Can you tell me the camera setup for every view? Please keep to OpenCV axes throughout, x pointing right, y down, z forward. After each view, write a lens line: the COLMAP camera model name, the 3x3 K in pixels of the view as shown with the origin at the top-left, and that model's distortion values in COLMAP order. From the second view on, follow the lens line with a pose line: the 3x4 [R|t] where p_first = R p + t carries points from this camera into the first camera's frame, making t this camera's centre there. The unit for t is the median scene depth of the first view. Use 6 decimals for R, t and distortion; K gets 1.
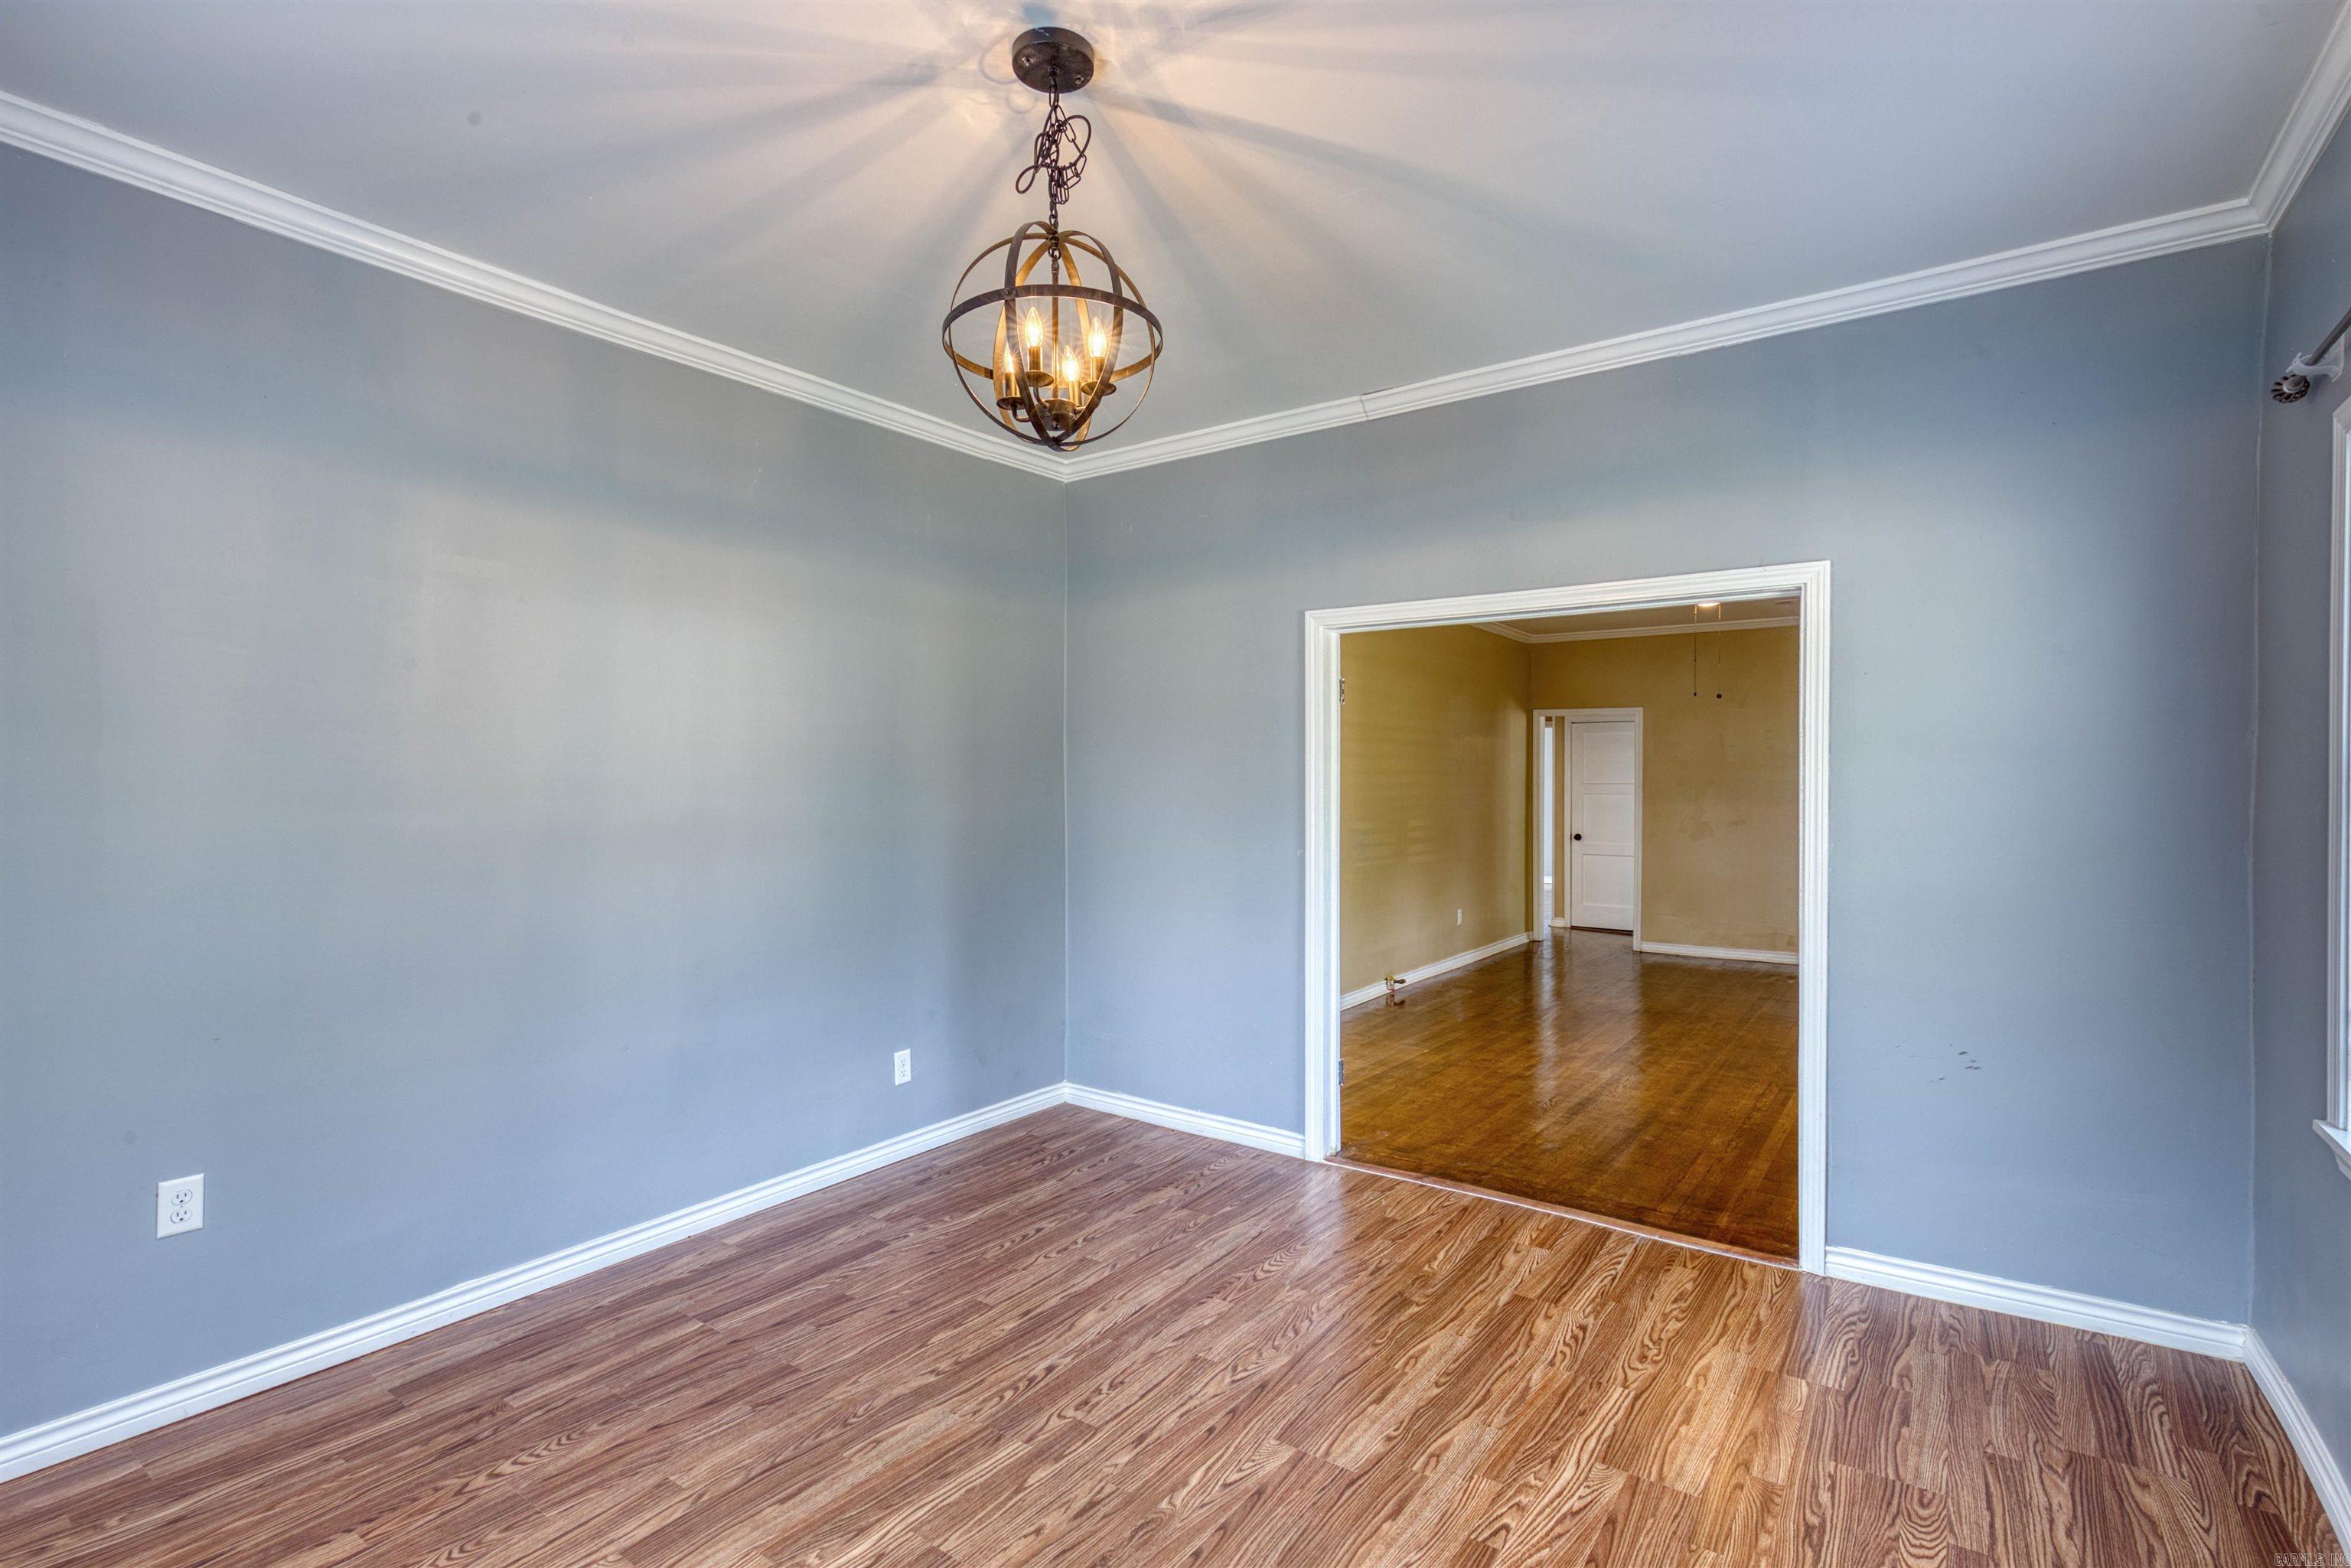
lens RADIAL K [[1139.1, 0, 1159.8], [0, 1139.1, 784.9], [0, 0, 1]] dist [0.009074, -0.006332]
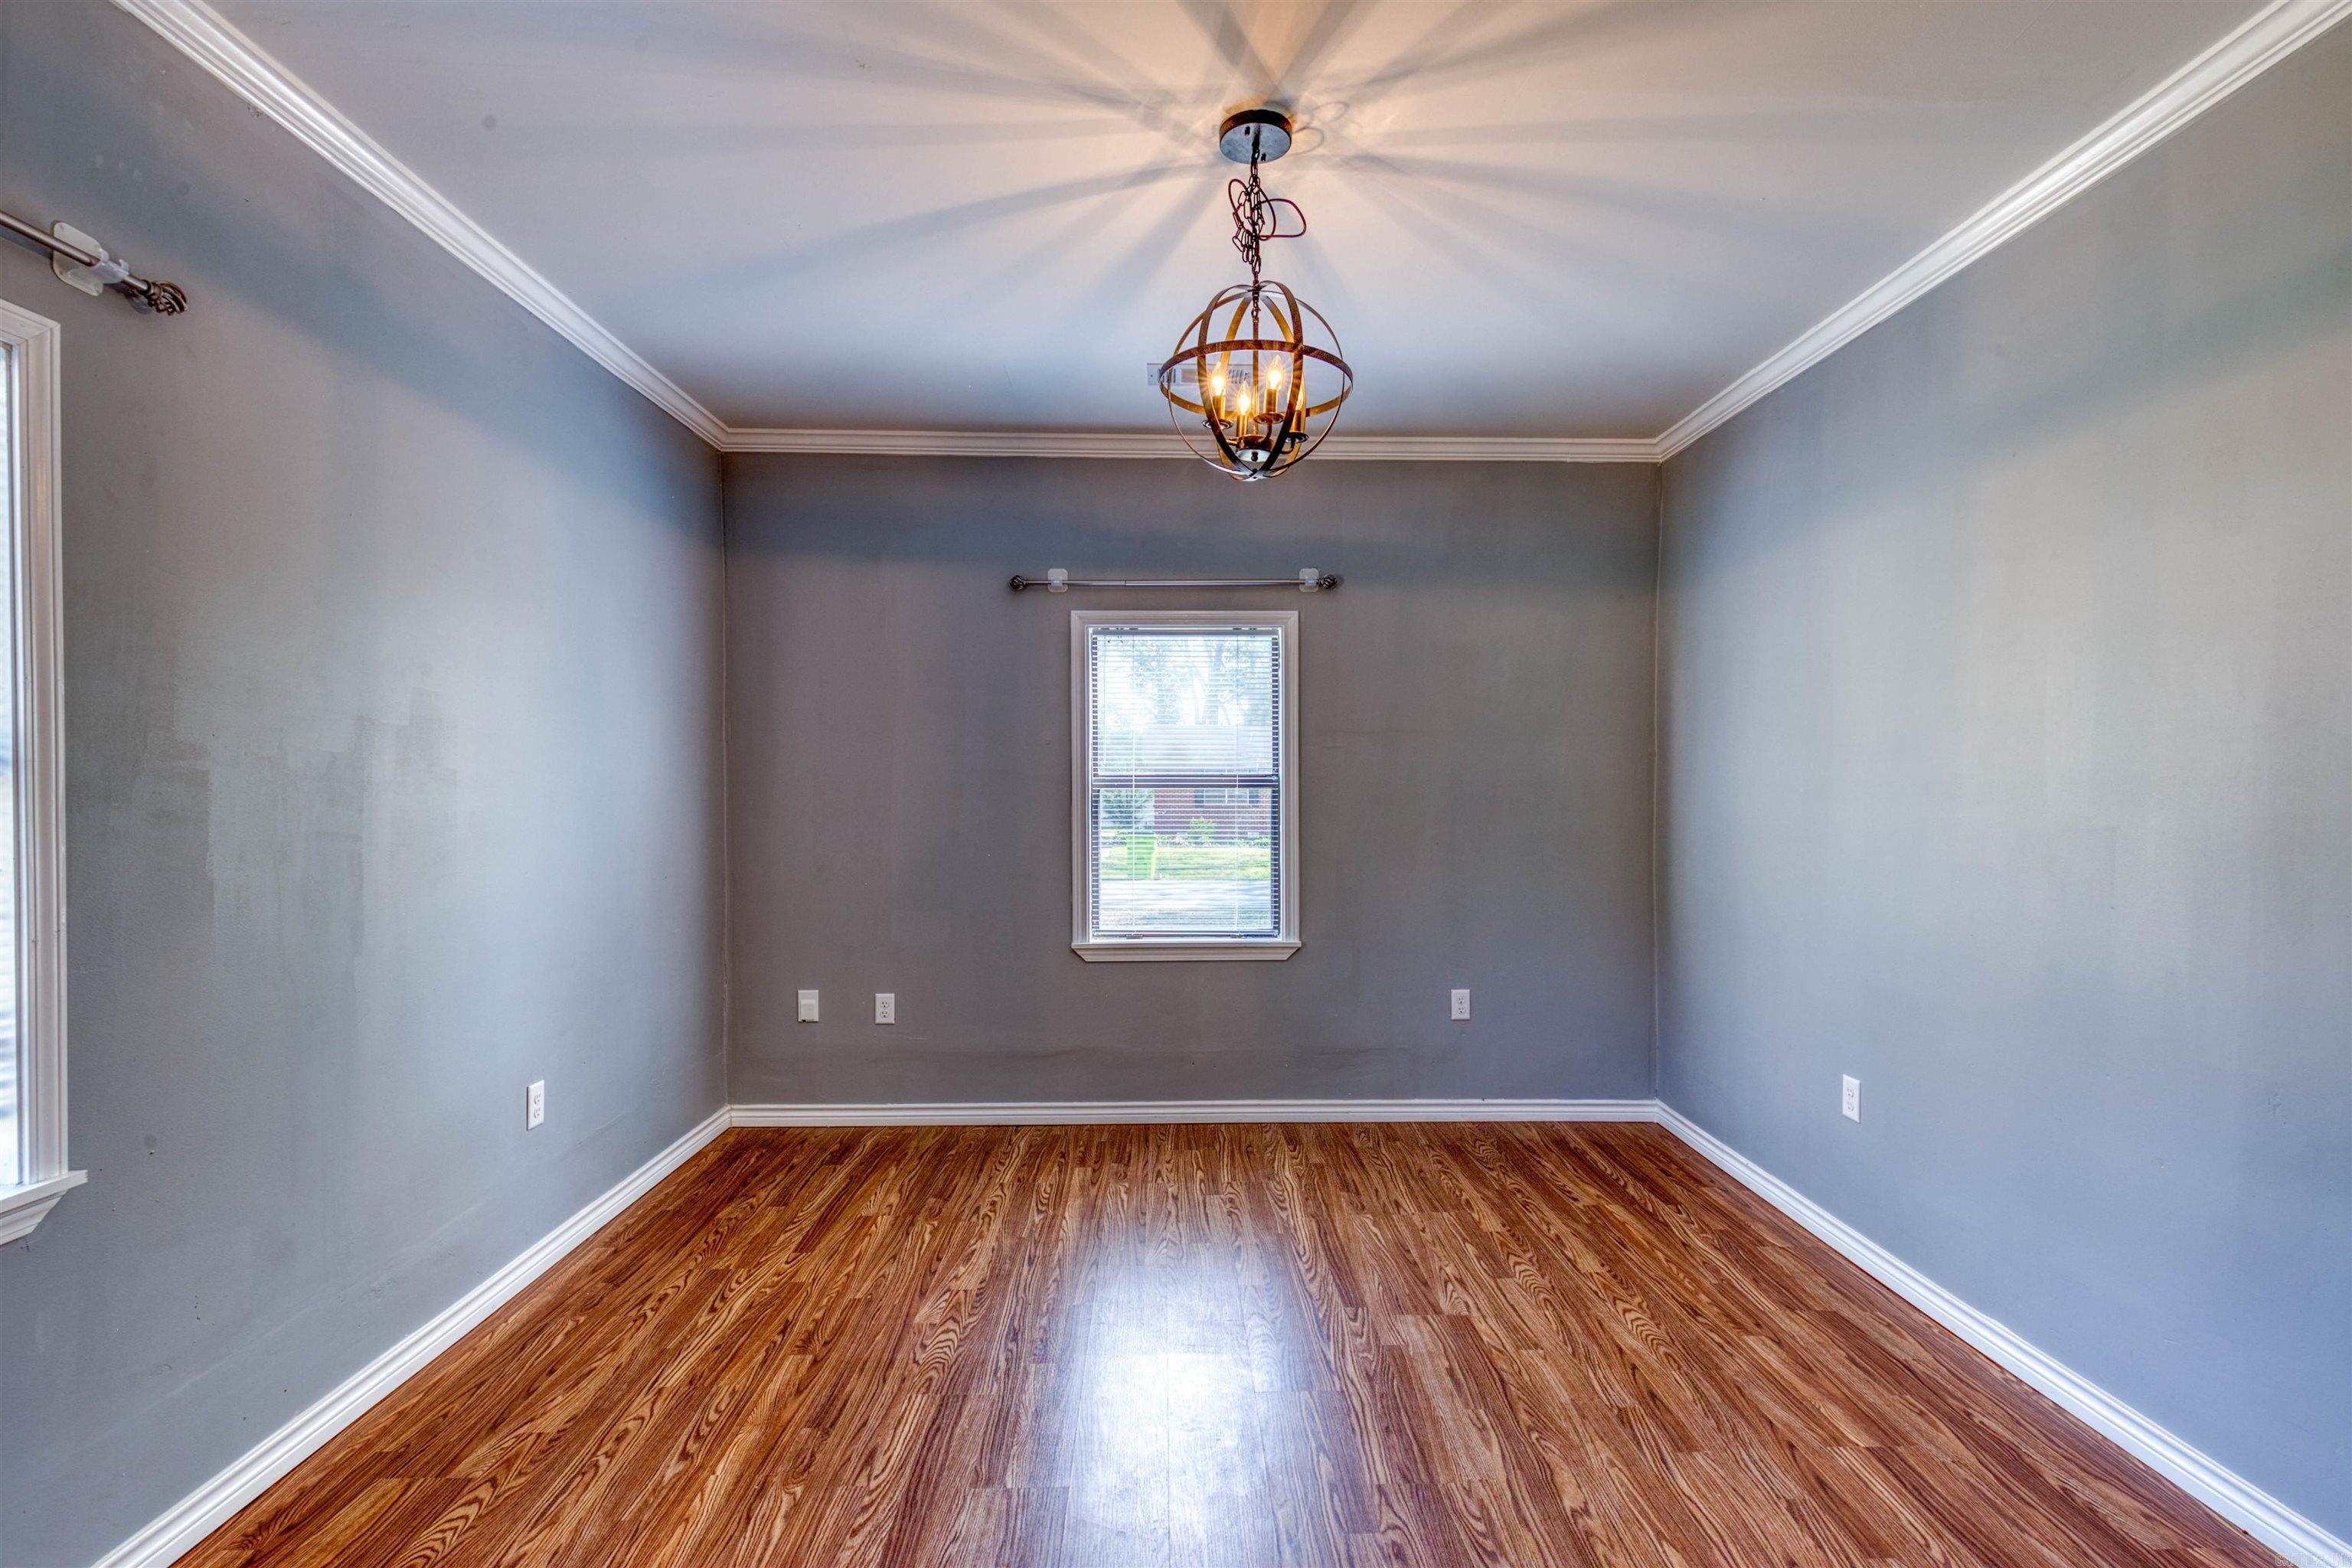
lens RADIAL K [[1139.6, 0, 1170.5], [0, 1139.6, 782.5], [0, 0, 1]] dist [0.009074, -0.006332]
pose [[-0.814420, 0.000437, -0.580276, 0.539243], [0.001404, 0.999998, -0.001218, 0.005167], [0.580274, -0.001807, -0.814419, 1.595887]]
